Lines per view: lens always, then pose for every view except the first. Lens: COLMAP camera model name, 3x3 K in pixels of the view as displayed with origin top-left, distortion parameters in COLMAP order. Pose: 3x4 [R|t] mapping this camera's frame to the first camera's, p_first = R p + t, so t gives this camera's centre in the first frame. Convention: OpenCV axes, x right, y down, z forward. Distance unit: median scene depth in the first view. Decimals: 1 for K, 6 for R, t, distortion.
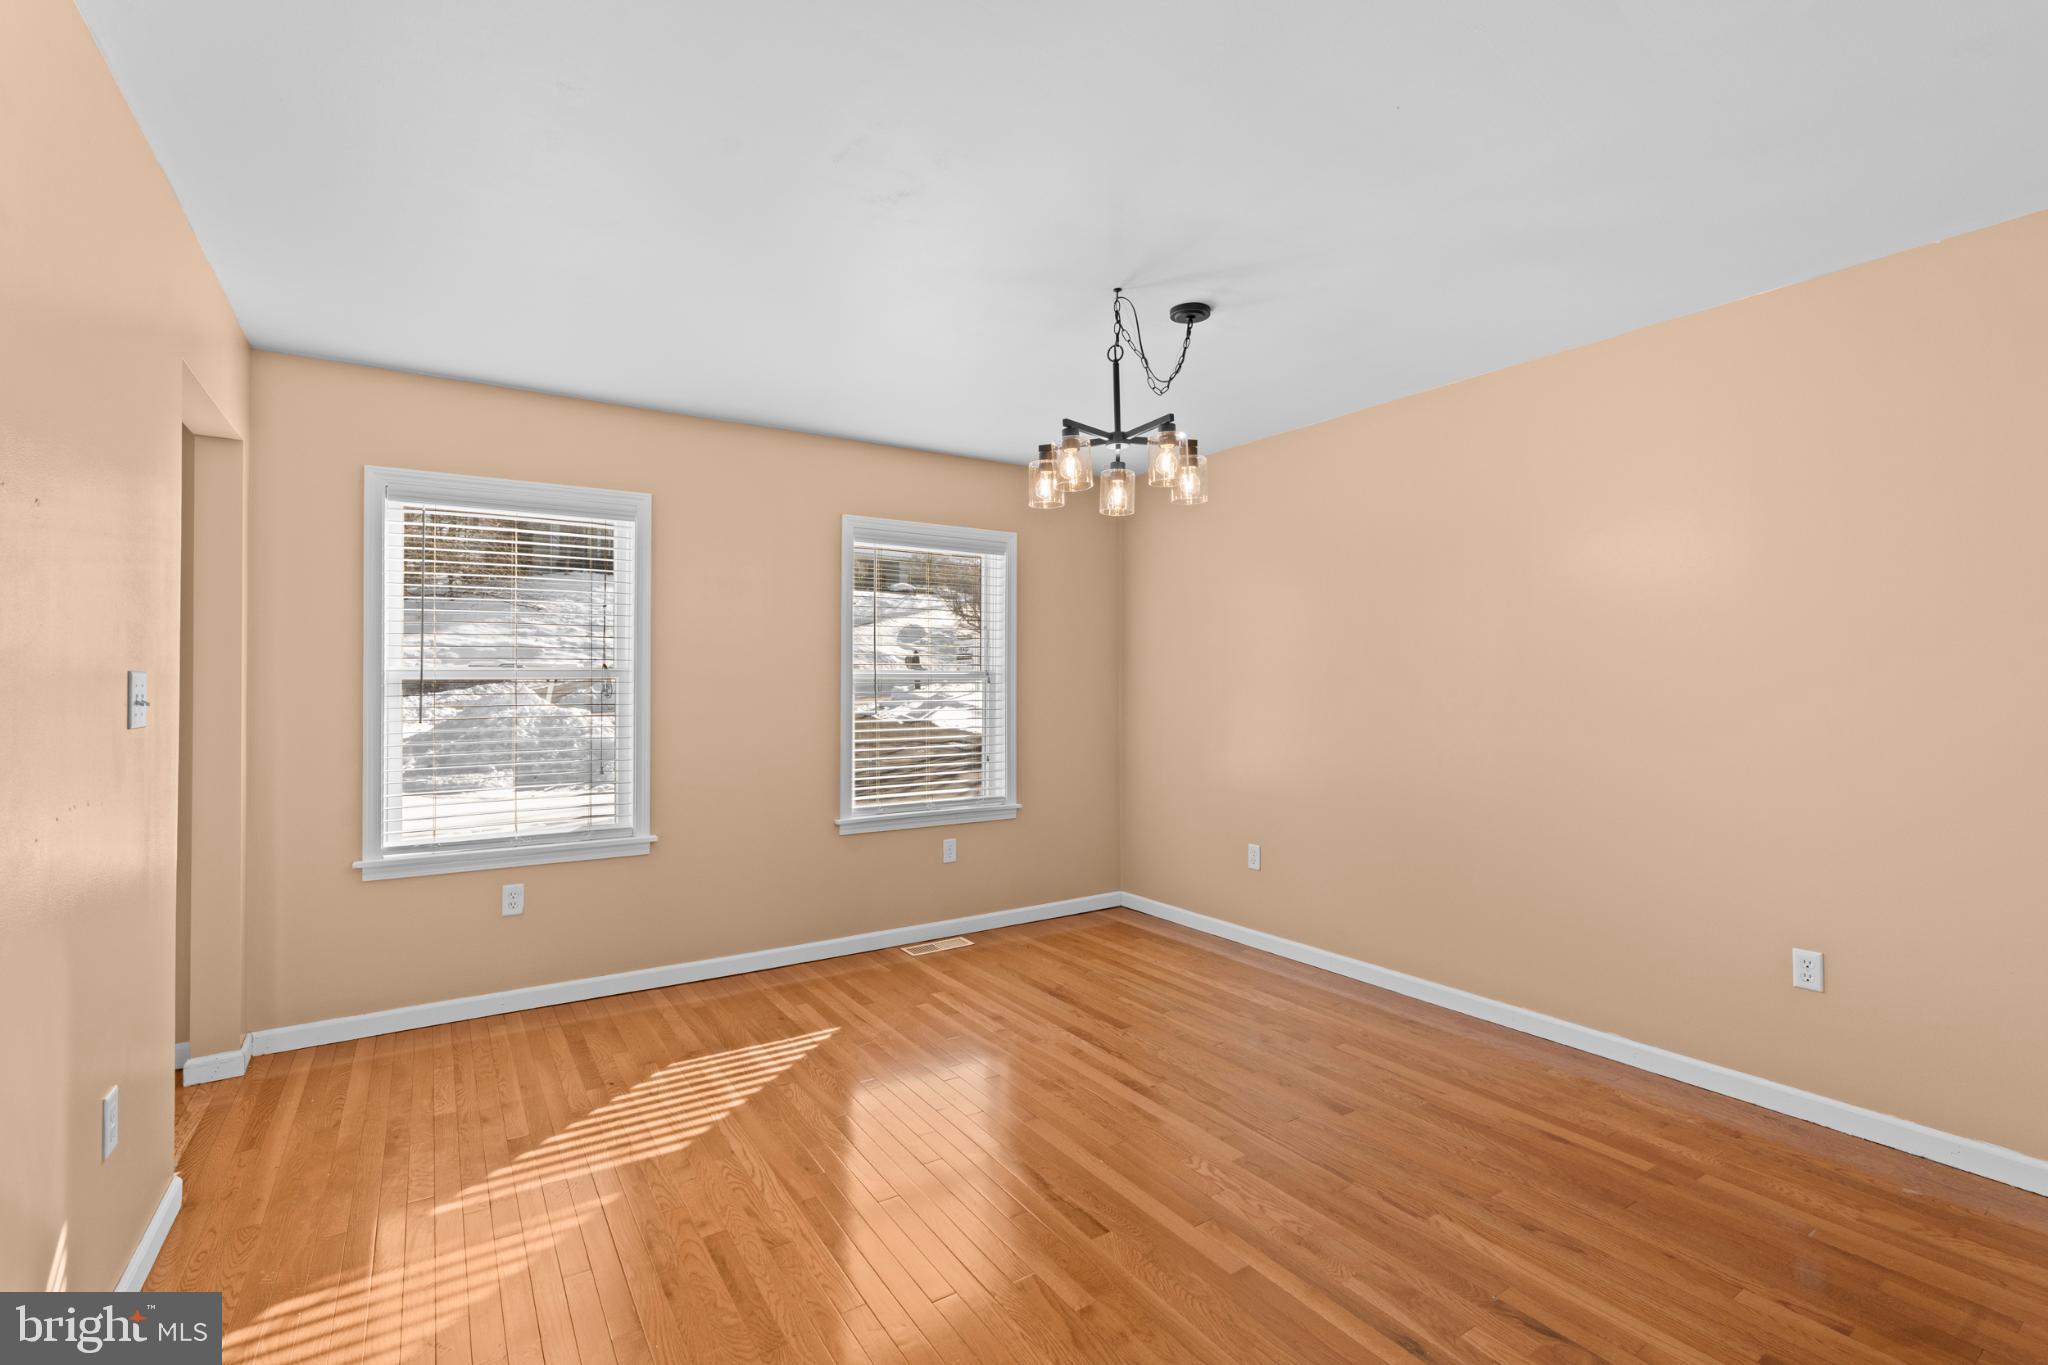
lens RADIAL K [[922.9, 0, 1031.6], [0, 922.9, 676.2], [0, 0, 1]] dist [-0.004884, 0.000656]
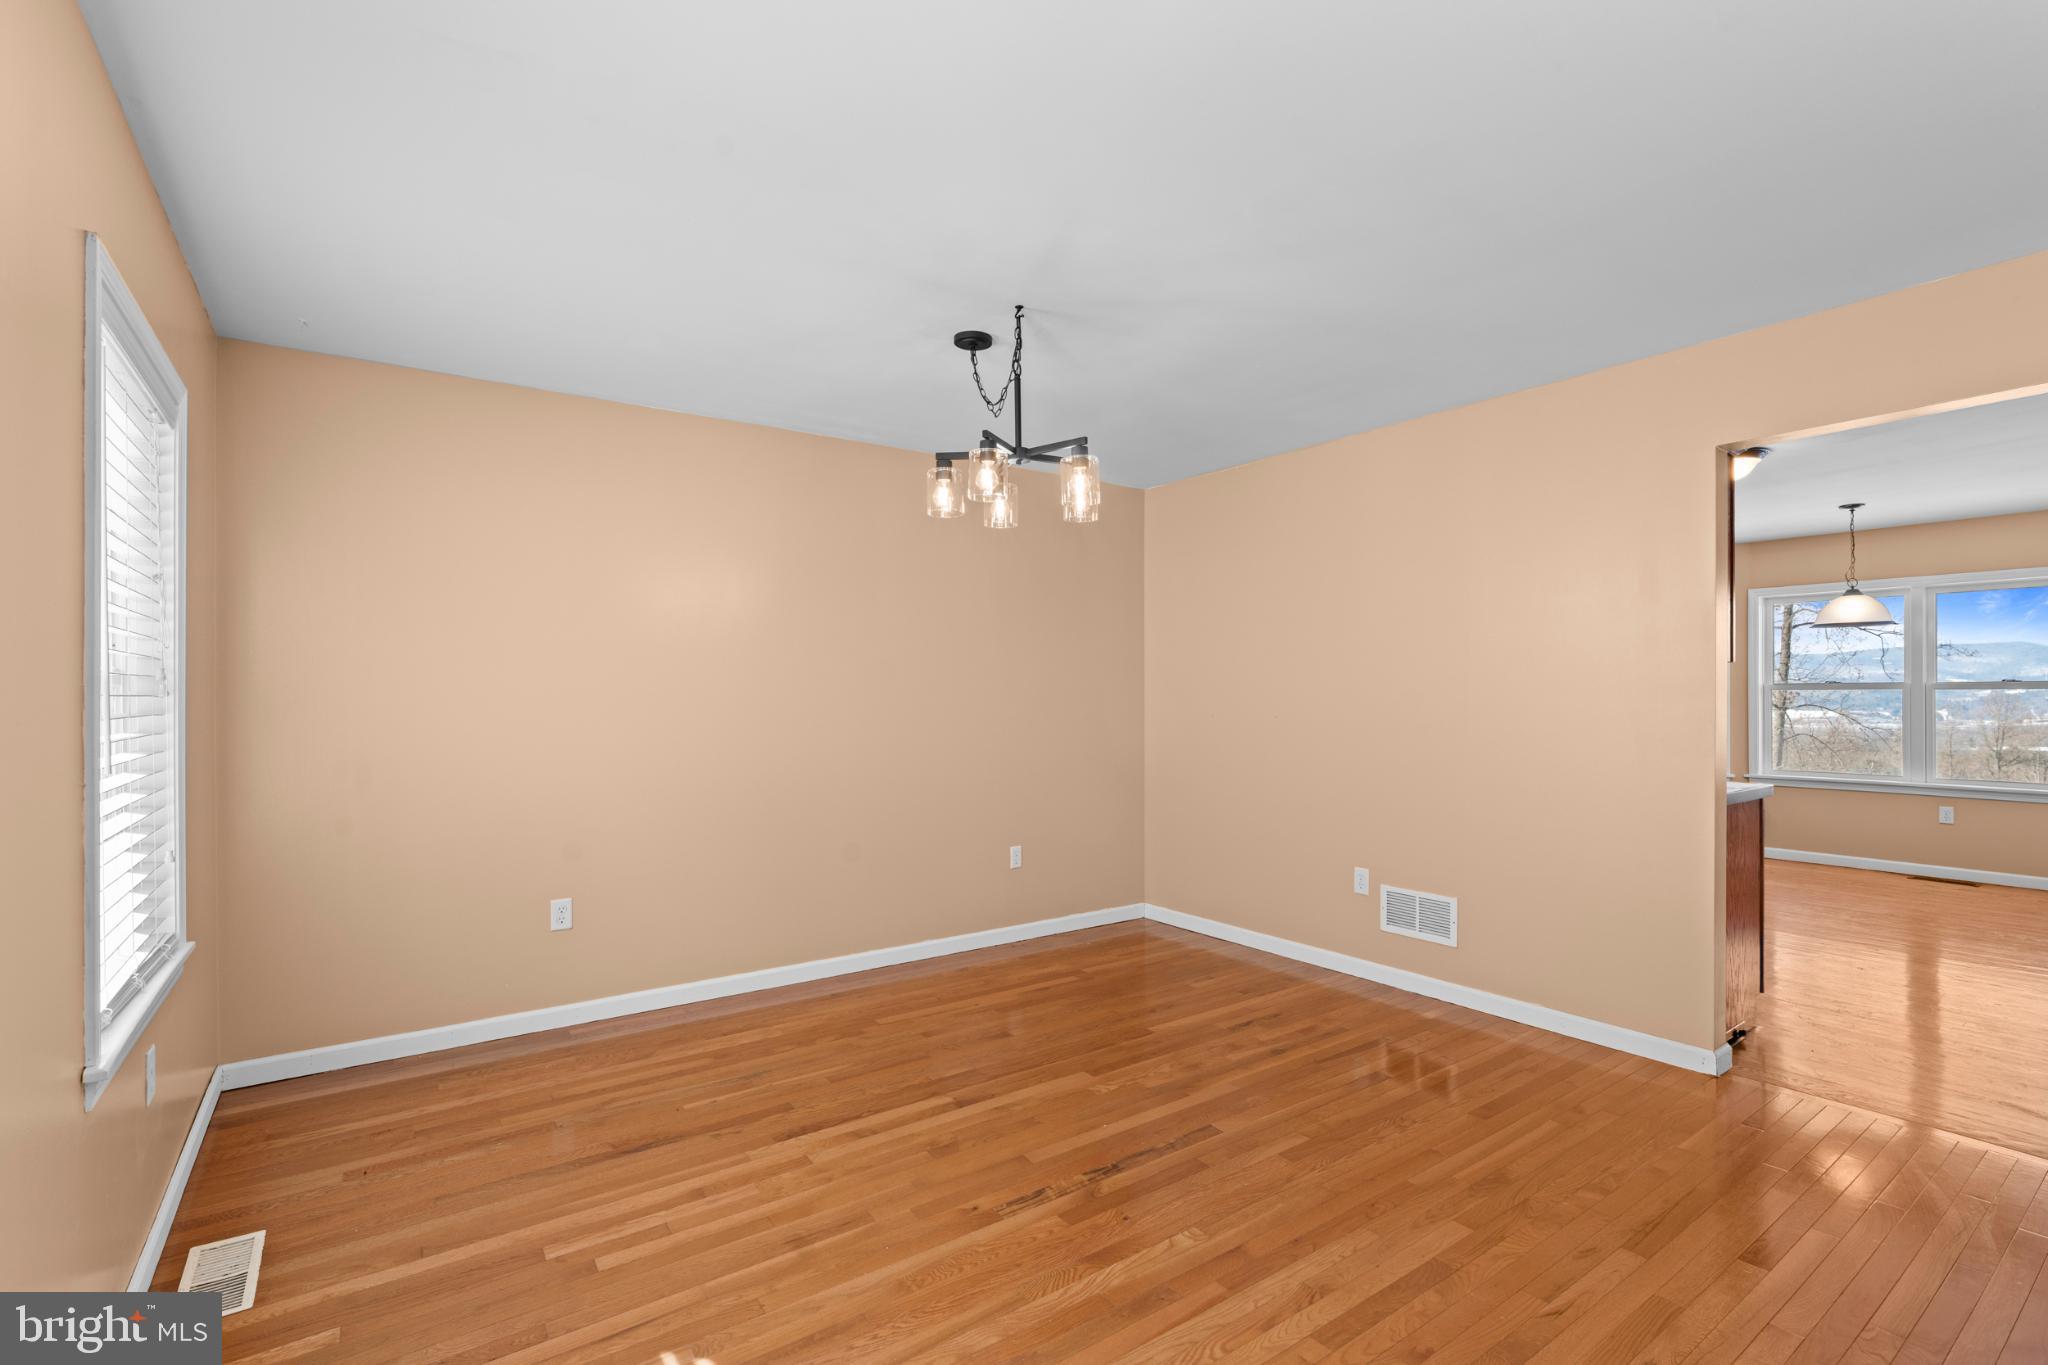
lens RADIAL K [[922.9, 0, 1023.5], [0, 922.9, 690.2], [0, 0, 1]] dist [-0.004884, 0.000656]
pose [[-0.034411, 0.012486, 0.999330, -0.819752], [-0.004699, 0.999909, -0.012655, 0.016425], [-0.999397, -0.005131, -0.034349, 0.907500]]
